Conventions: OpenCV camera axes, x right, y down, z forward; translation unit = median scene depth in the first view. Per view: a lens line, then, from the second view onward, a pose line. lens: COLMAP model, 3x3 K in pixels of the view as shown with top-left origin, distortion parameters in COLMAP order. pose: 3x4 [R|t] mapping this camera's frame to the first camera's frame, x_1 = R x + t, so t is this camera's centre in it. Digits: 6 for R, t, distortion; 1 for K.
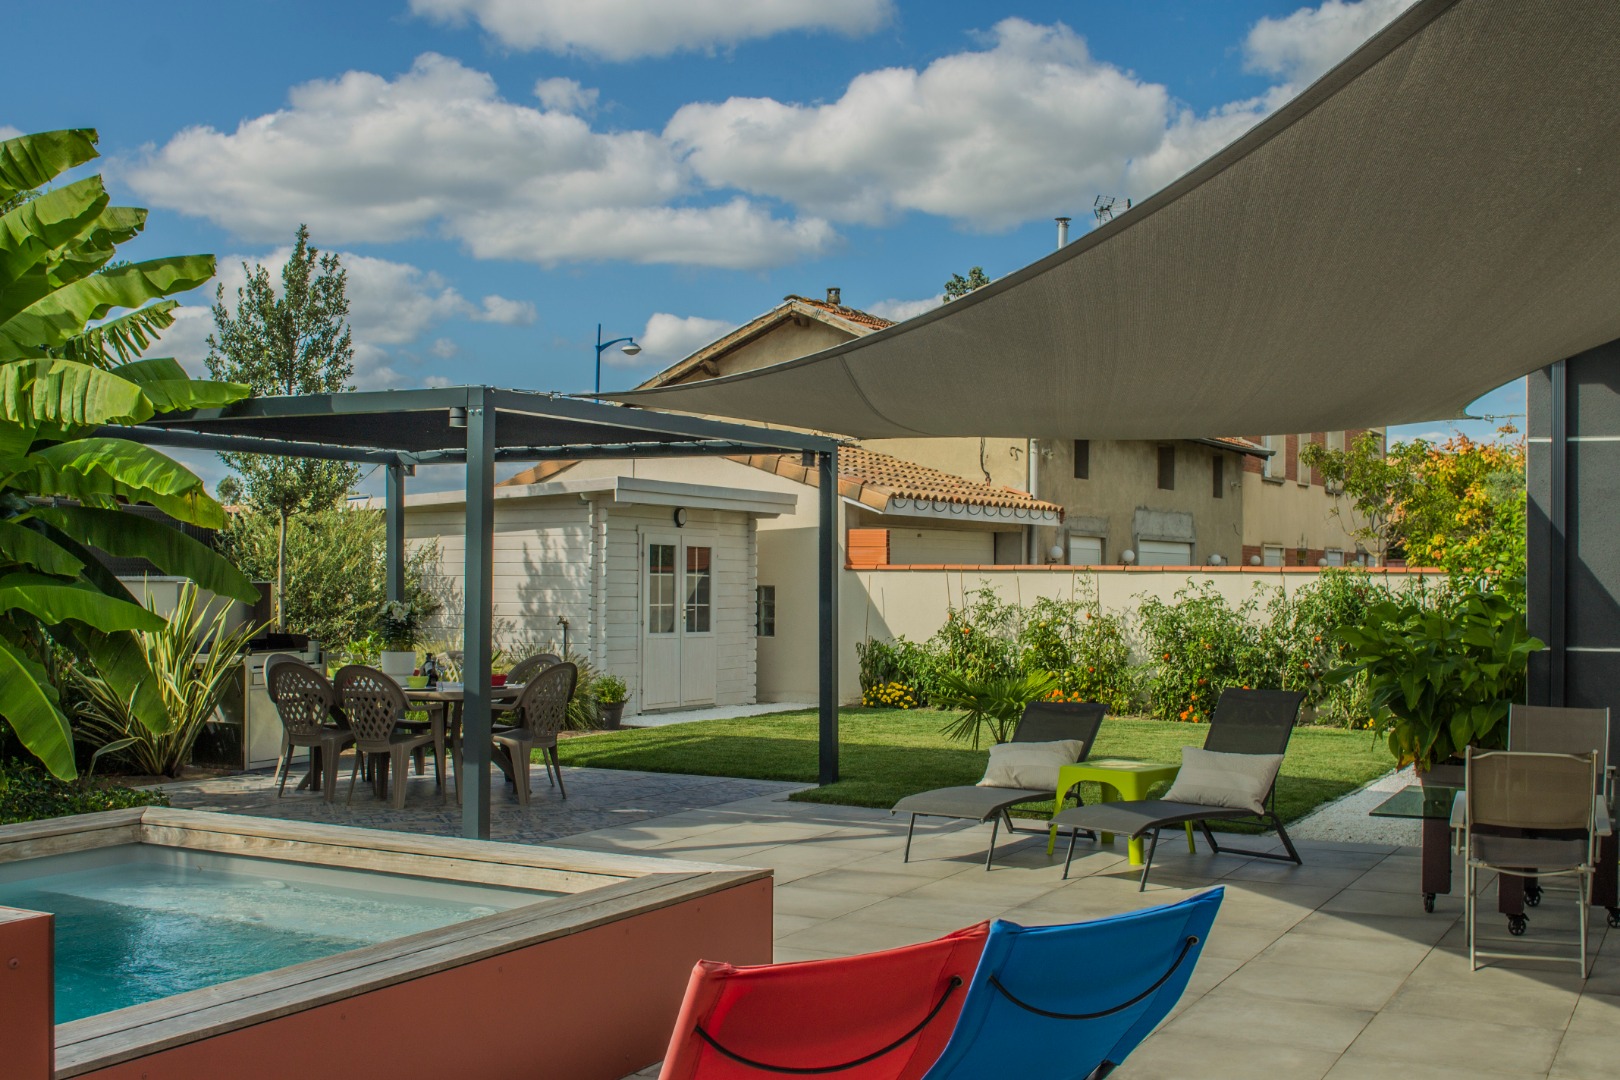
lens RADIAL K [[1797.9, 0, 808.9], [0, 1797.9, 524.9], [0, 0, 1]] dist [-0.163193, 0.285185]
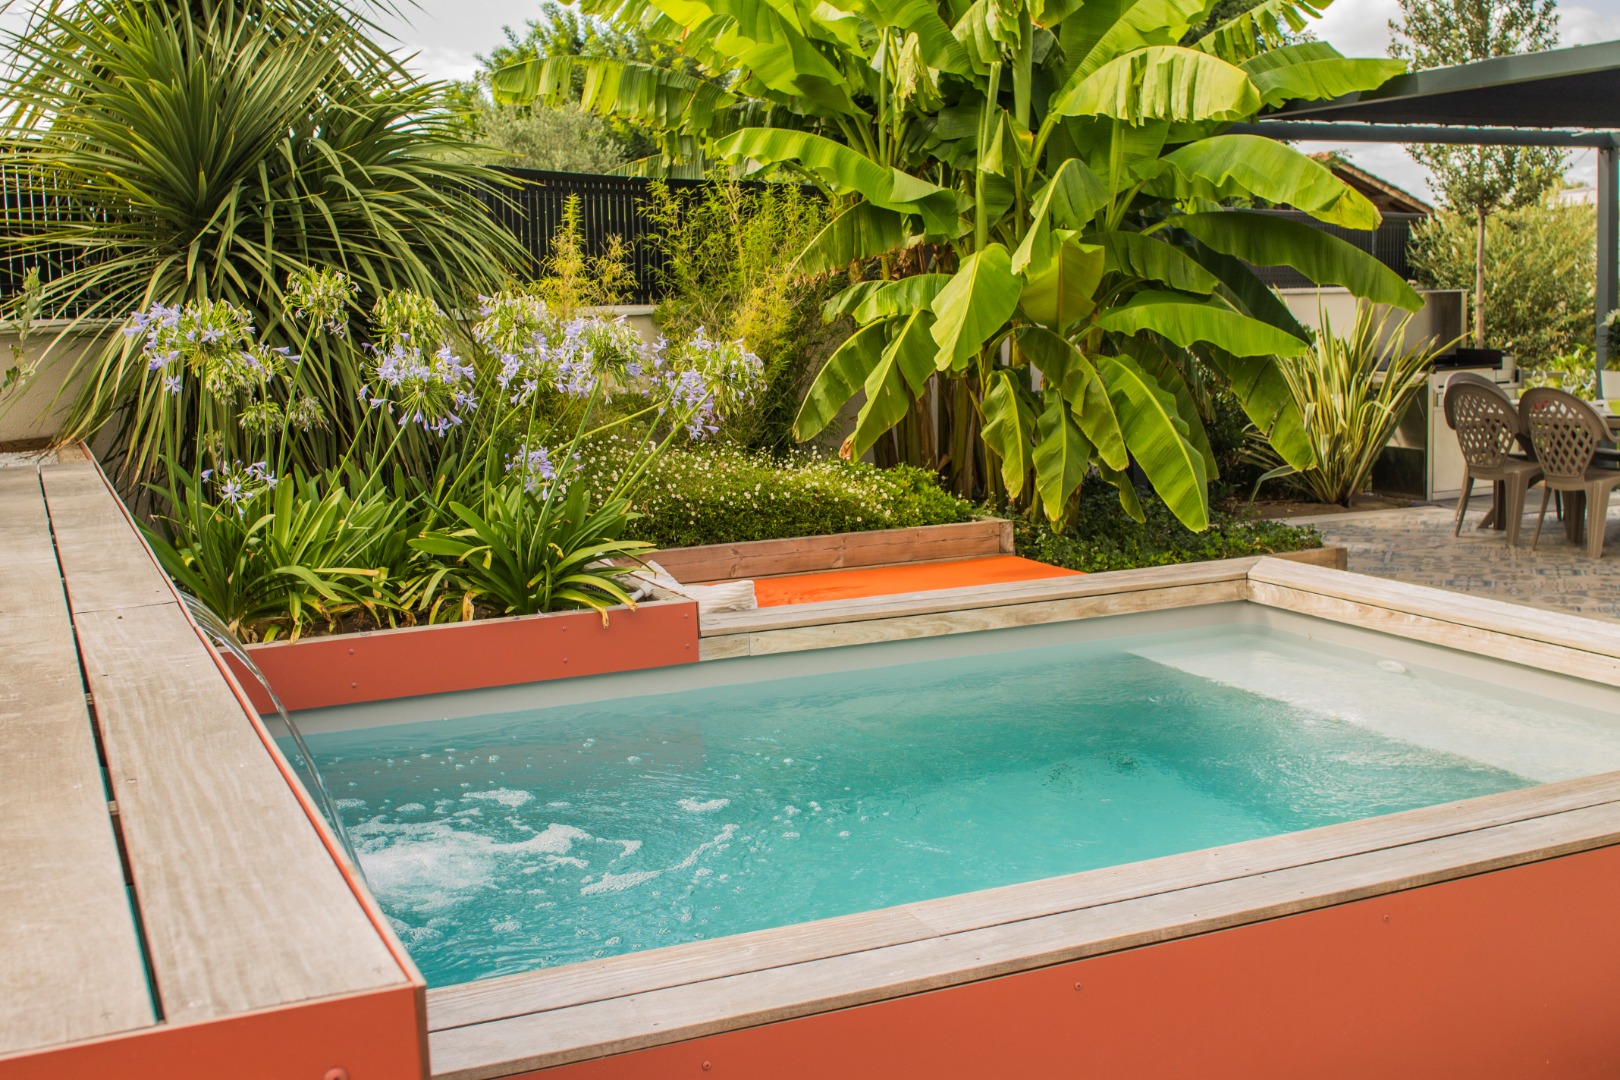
lens RADIAL K [[1797.9, 0, 808.9], [0, 1797.9, 524.9], [0, 0, 1]] dist [-0.163193, 0.285185]
pose [[0.783100, 0.050114, -0.619874, -0.004676], [0.051584, 0.988079, 0.145049, 0.003216], [0.619753, -0.145563, 0.771179, 0.105718]]
